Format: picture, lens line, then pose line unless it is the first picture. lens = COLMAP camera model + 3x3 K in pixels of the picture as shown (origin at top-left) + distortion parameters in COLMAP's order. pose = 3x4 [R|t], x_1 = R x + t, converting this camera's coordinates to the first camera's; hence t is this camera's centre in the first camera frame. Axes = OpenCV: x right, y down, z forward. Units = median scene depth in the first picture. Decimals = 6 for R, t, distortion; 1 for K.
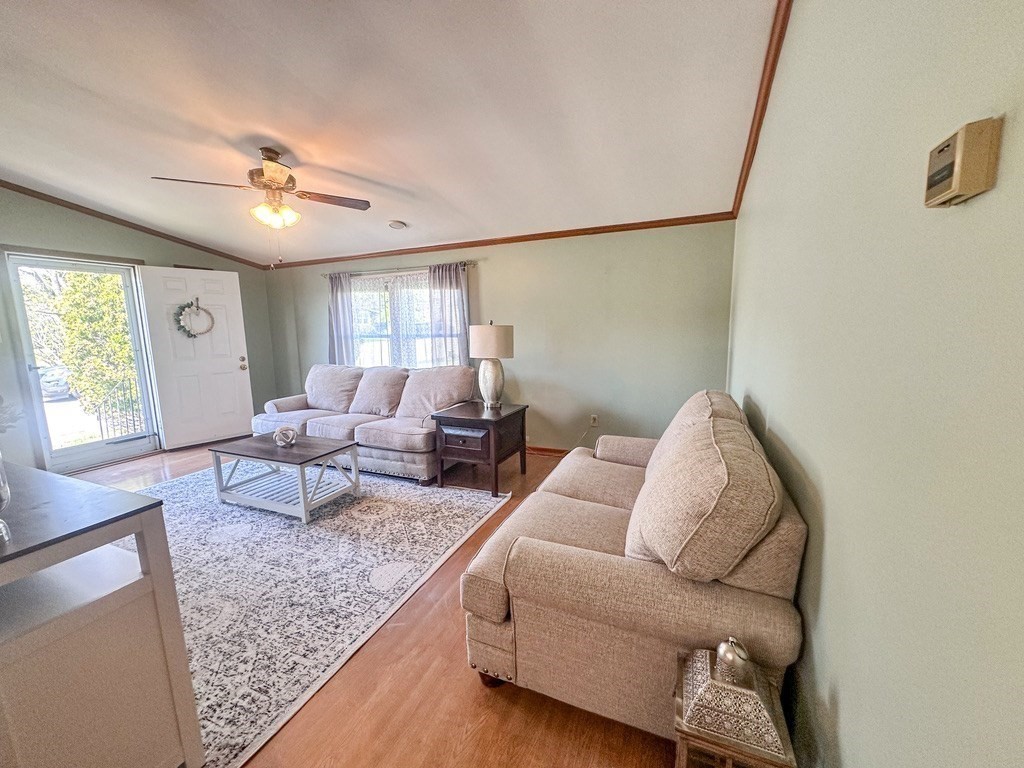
lens RADIAL K [[409.3, 0, 512.0], [0, 409.3, 384.0], [0, 0, 1]] dist [-0.004021, -0.000071]
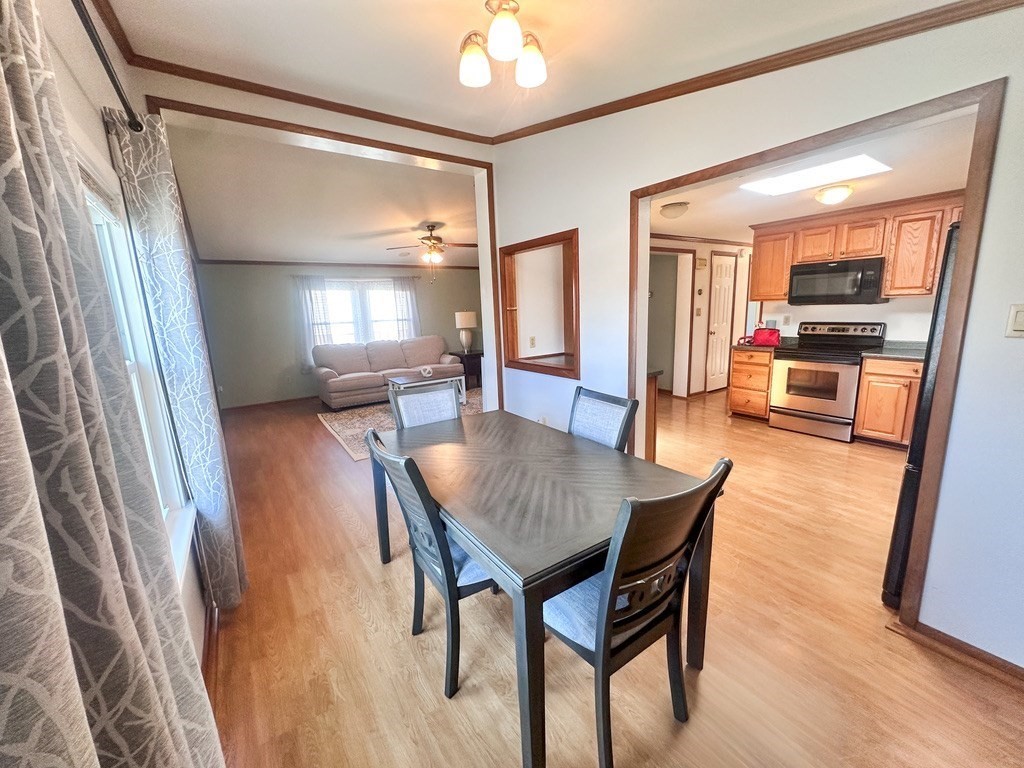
lens RADIAL K [[409.3, 0, 512.0], [0, 409.3, 384.0], [0, 0, 1]] dist [-0.004021, -0.000071]
pose [[0.527222, -0.157066, 0.835085, -1.421281], [0.146757, 0.984831, 0.092578, 0.050951], [-0.836958, 0.073745, 0.542275, -0.249322]]
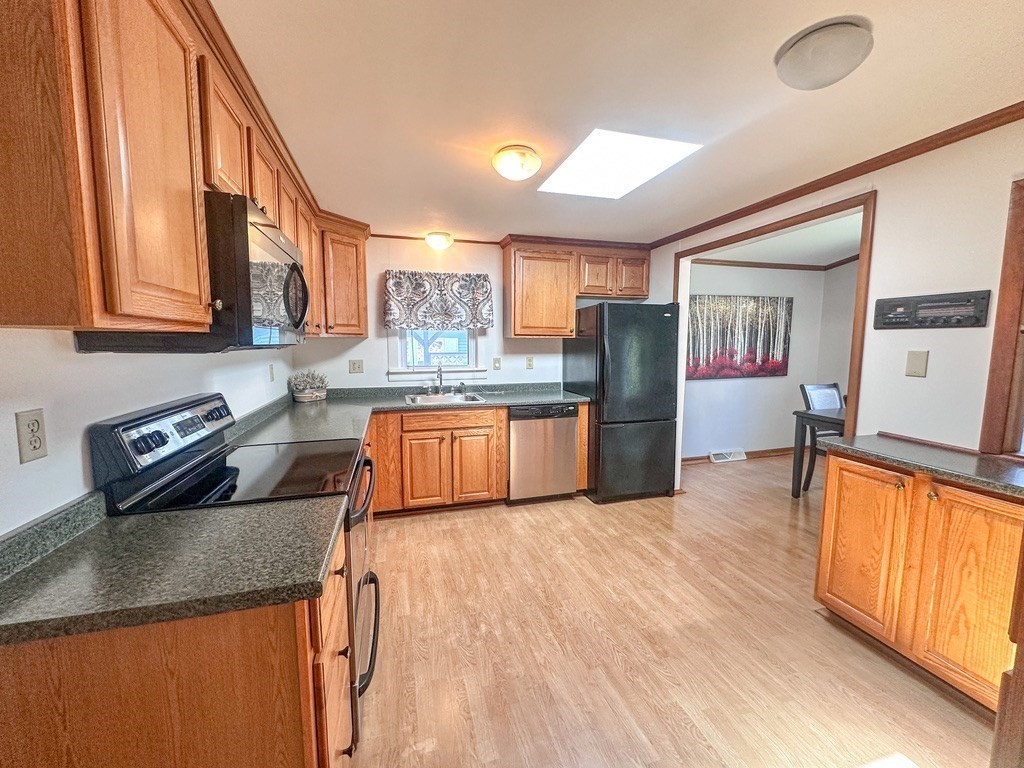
lens RADIAL K [[409.3, 0, 512.0], [0, 409.3, 384.0], [0, 0, 1]] dist [-0.004021, -0.000071]
pose [[-0.765910, 0.087454, -0.636972, -0.115753], [-0.075946, 0.971464, 0.224698, -0.000100], [0.638446, 0.220474, -0.737413, 0.024838]]
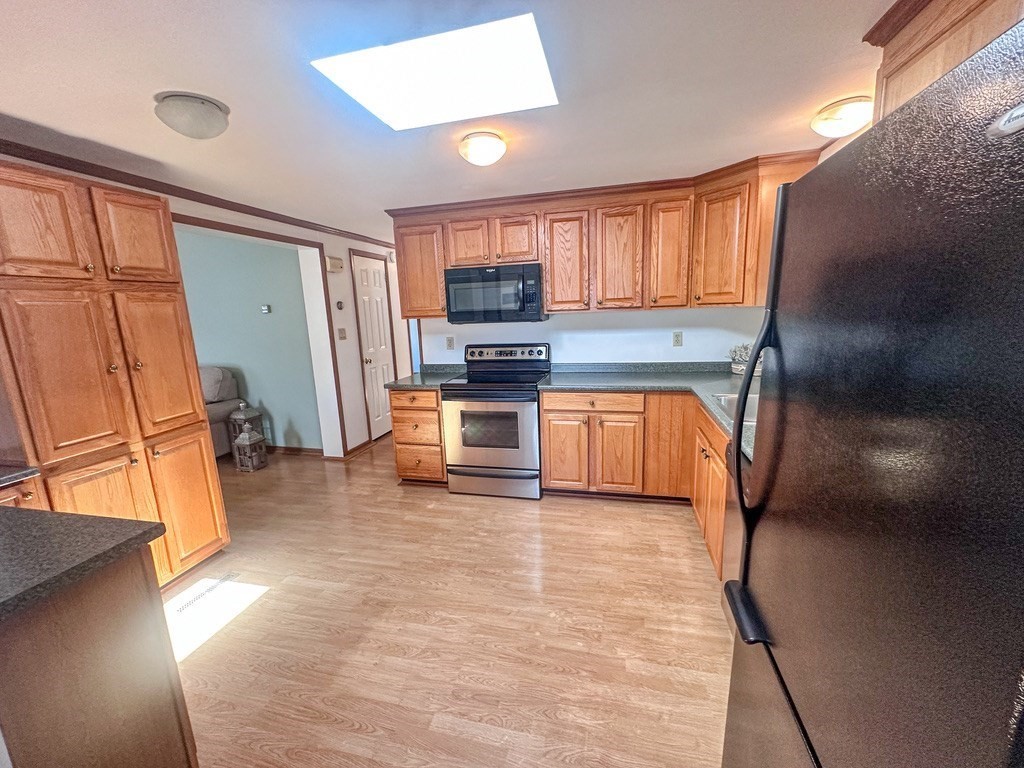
lens RADIAL K [[409.3, 0, 512.0], [0, 409.3, 384.0], [0, 0, 1]] dist [-0.004021, -0.000071]
pose [[-0.170883, -0.151283, 0.973608, -0.930356], [0.183685, 0.965927, 0.182329, 0.043628], [-0.968018, 0.209994, -0.137272, -0.274878]]
